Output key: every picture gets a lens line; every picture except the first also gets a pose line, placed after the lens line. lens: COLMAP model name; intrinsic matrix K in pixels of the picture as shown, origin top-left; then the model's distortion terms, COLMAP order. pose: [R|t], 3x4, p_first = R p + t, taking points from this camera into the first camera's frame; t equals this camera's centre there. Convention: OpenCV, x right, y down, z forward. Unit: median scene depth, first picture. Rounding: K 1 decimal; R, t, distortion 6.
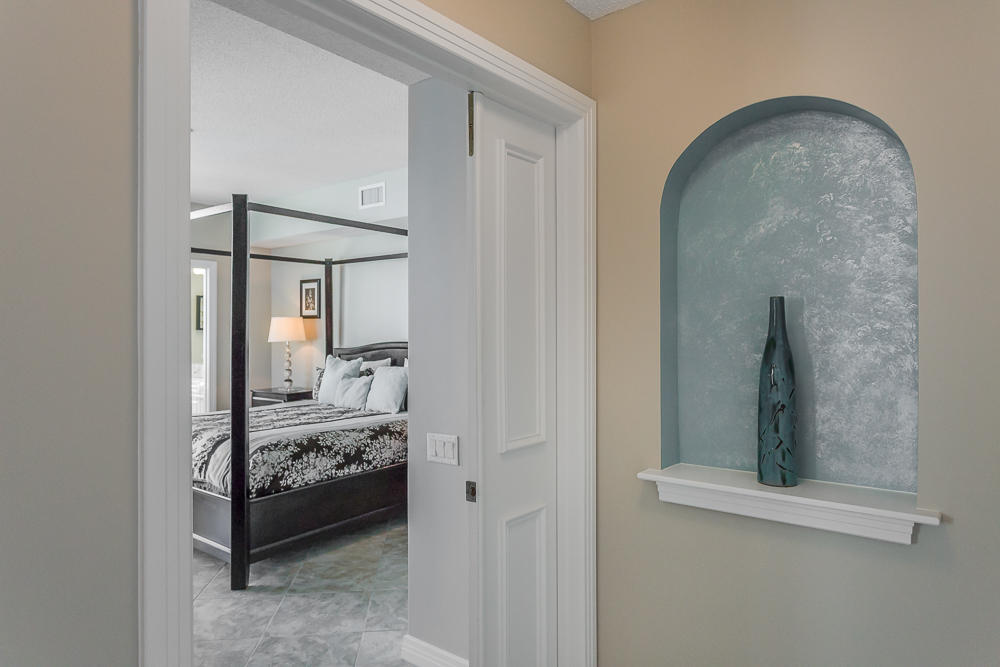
lens RADIAL K [[630.0, 0, 502.3], [0, 630.0, 328.5], [0, 0, 1]] dist [0.001757, 0.000130]
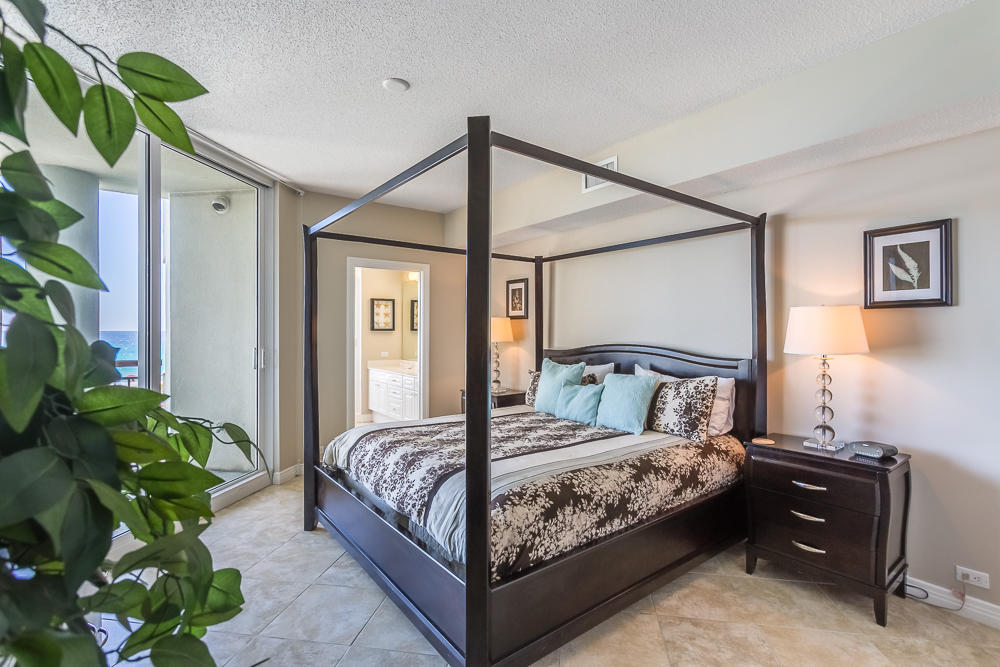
lens RADIAL K [[473.1, 0, 499.6], [0, 473.1, 330.6], [0, 0, 1]] dist [0.001043, 0.000644]
pose [[0.965685, 0.002207, -0.259705, -0.224451], [-0.002194, 0.999998, 0.000340, 0.003176], [0.259705, 0.000241, 0.965688, 0.447206]]
